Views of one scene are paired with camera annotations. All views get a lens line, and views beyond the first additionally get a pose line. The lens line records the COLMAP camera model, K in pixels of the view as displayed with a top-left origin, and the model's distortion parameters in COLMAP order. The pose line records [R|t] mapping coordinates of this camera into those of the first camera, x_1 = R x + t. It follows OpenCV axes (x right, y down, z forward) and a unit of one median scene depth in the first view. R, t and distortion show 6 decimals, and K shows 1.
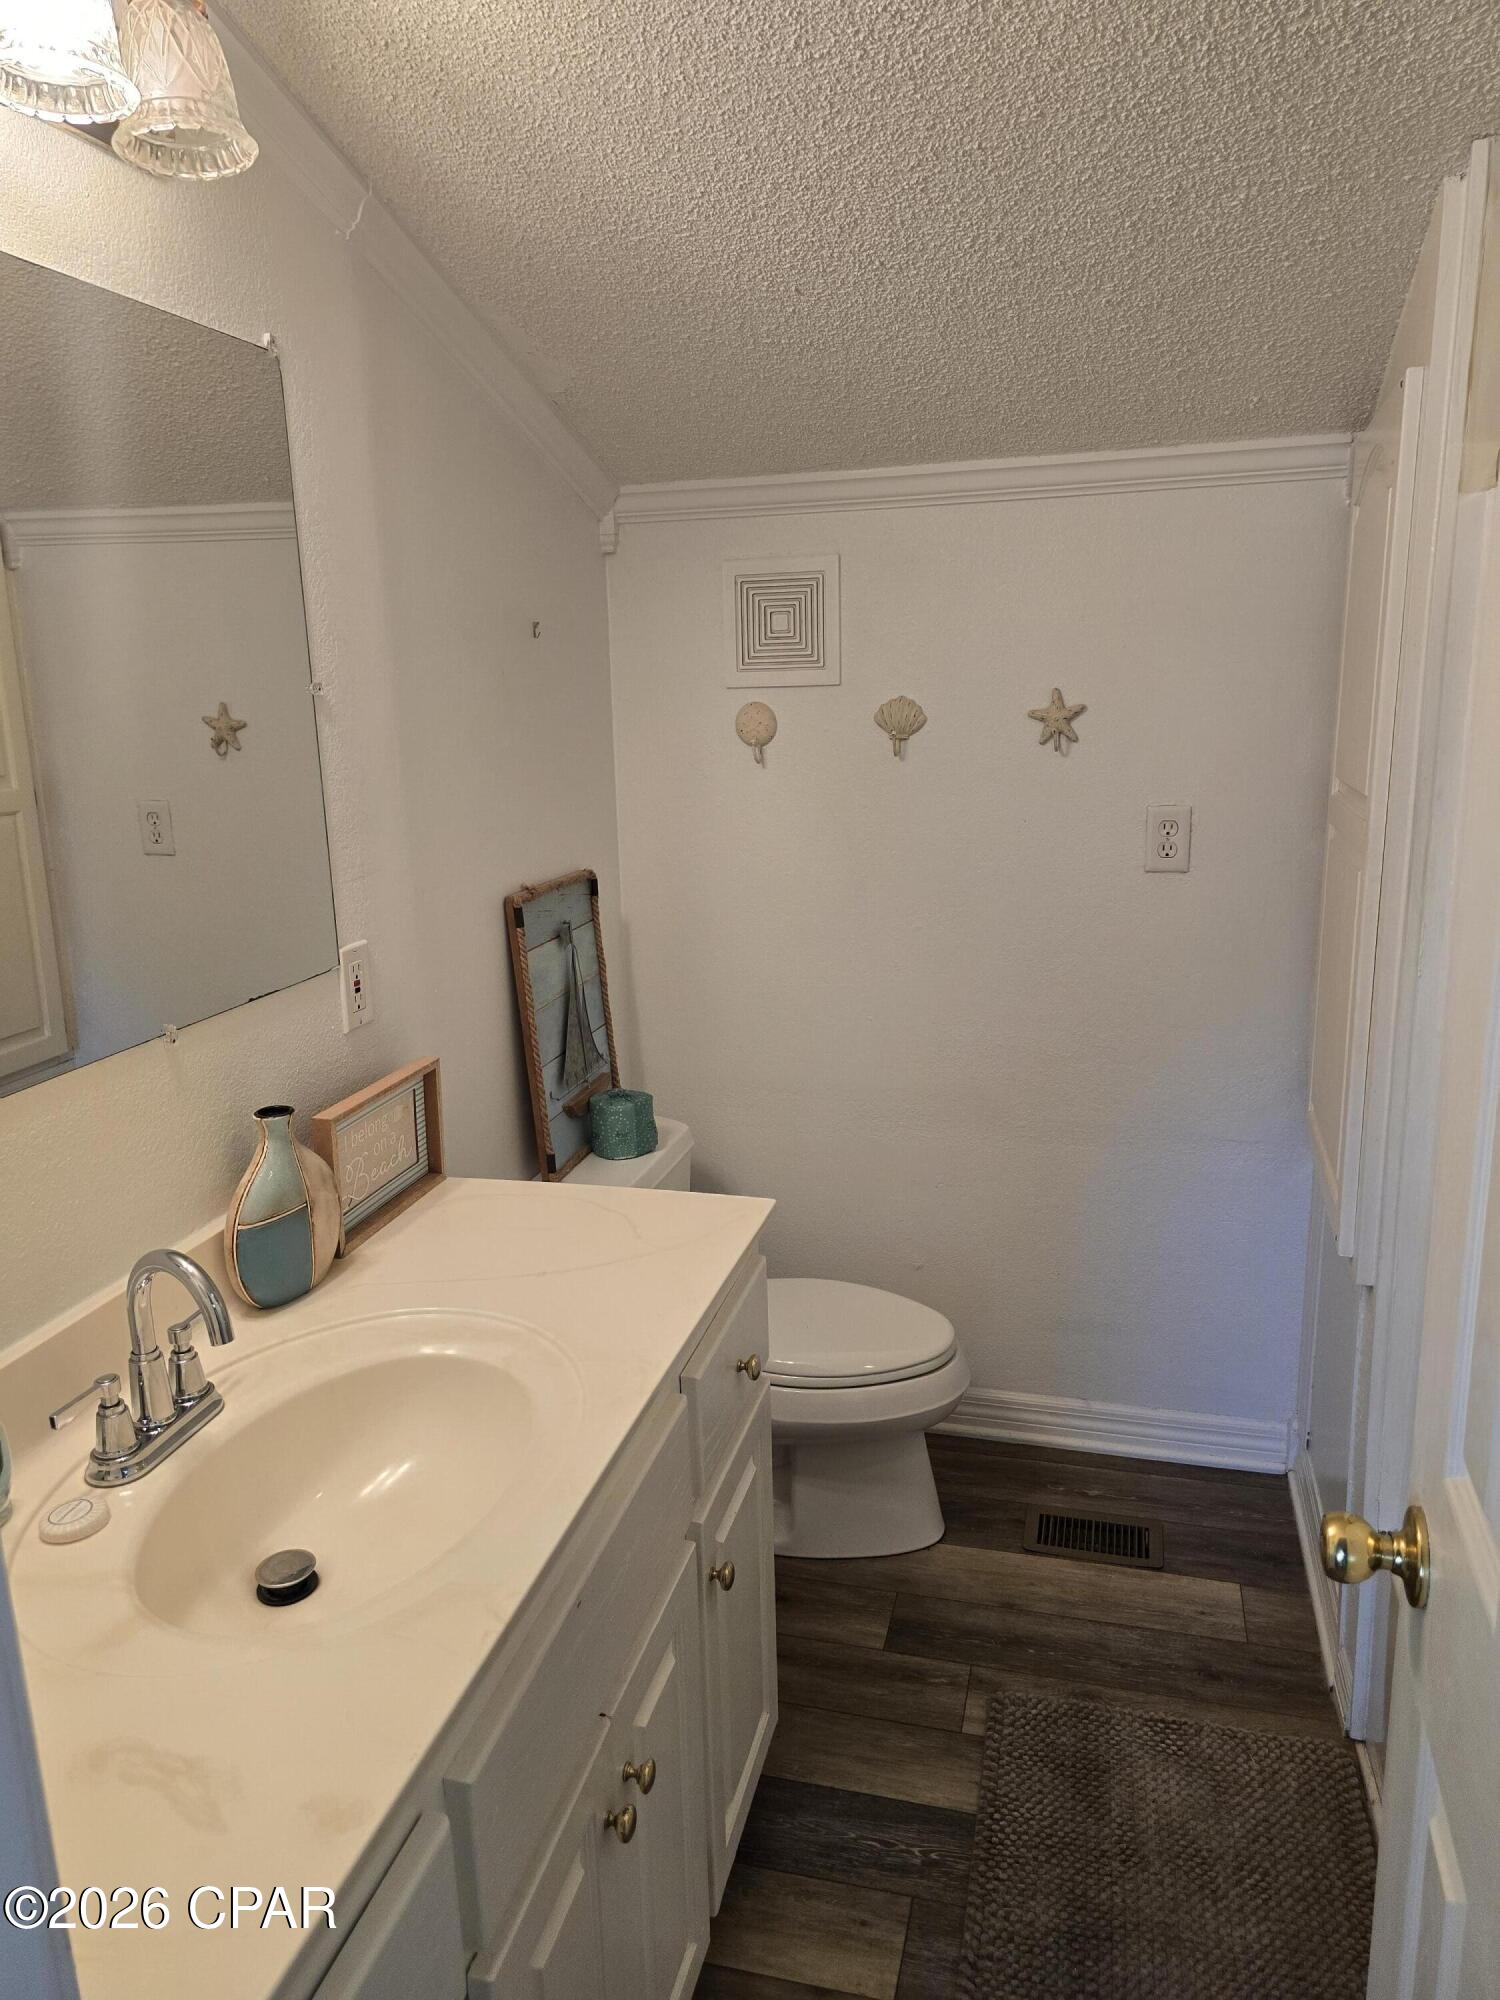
lens RADIAL K [[1338.1, 0, 751.4], [0, 1338.1, 995.7], [0, 0, 1]] dist [0.070173, -0.063716]
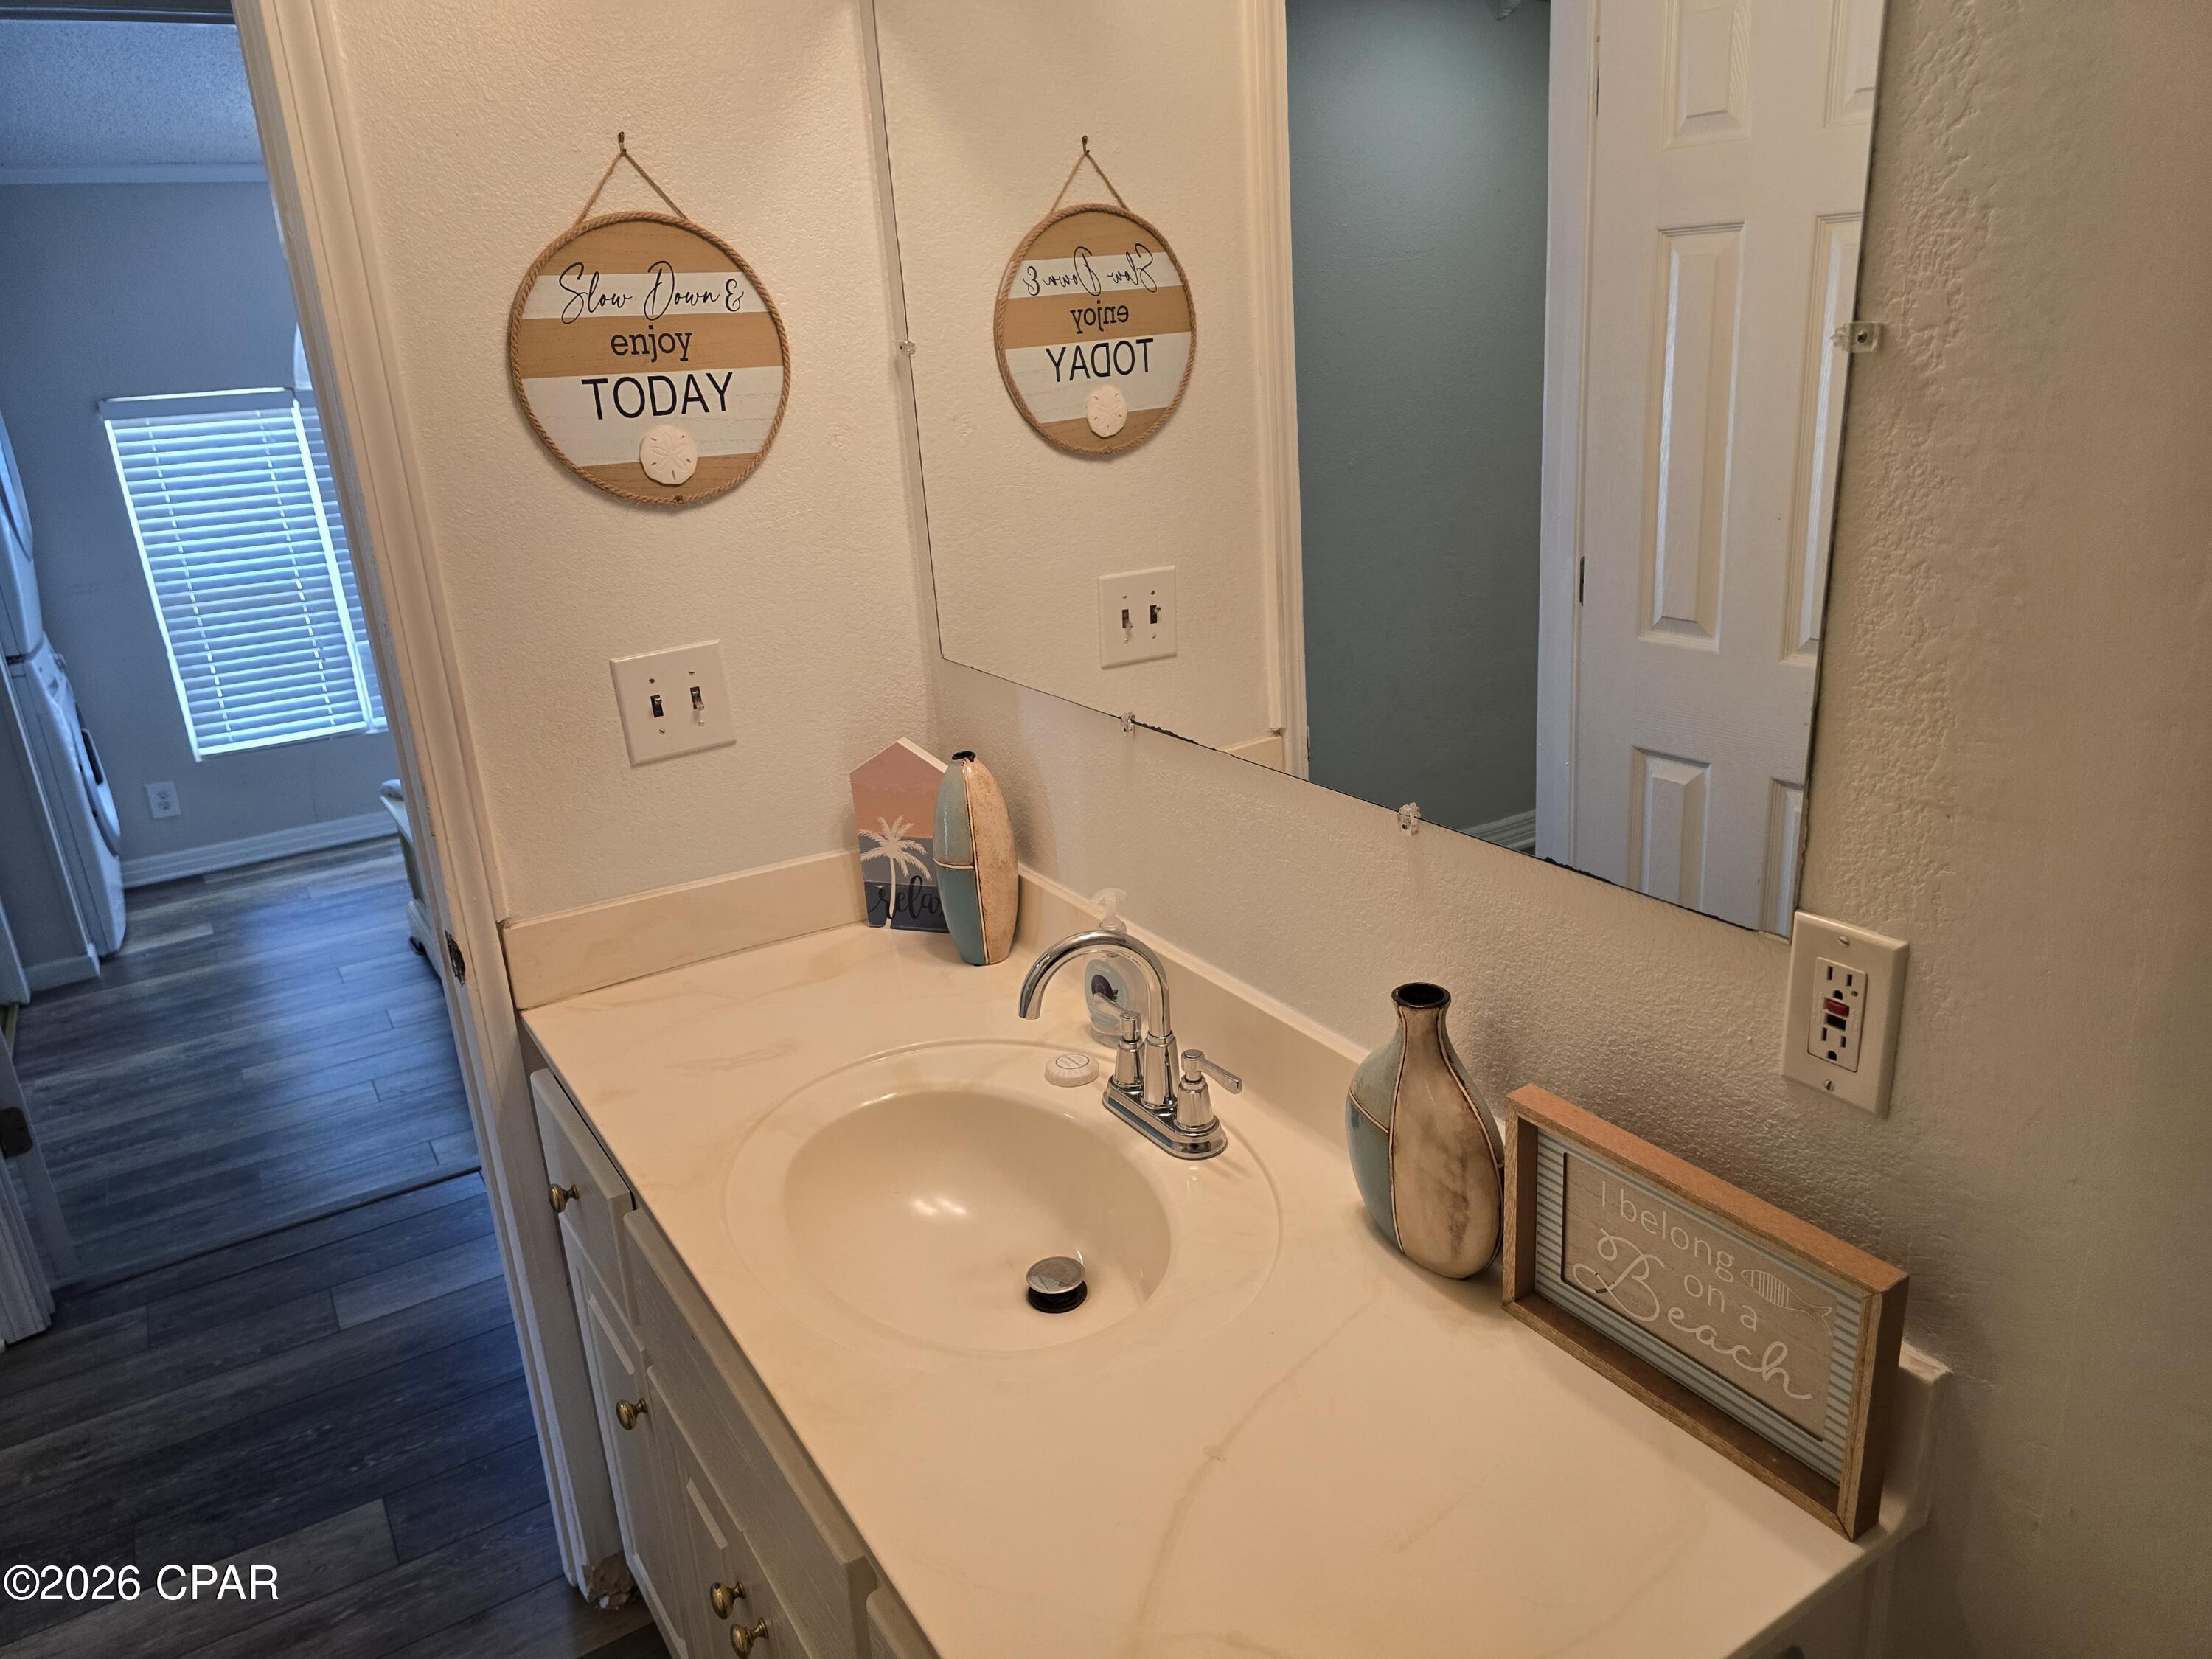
lens RADIAL K [[1480.0, 0, 1100.7], [0, 1480.0, 825.9], [0, 0, 1]] dist [0.070173, -0.063716]
pose [[-0.679391, 0.303736, -0.667962, 0.191788], [-0.090373, 0.868740, 0.486953, -0.287308], [0.728190, 0.391197, -0.562764, 1.094739]]
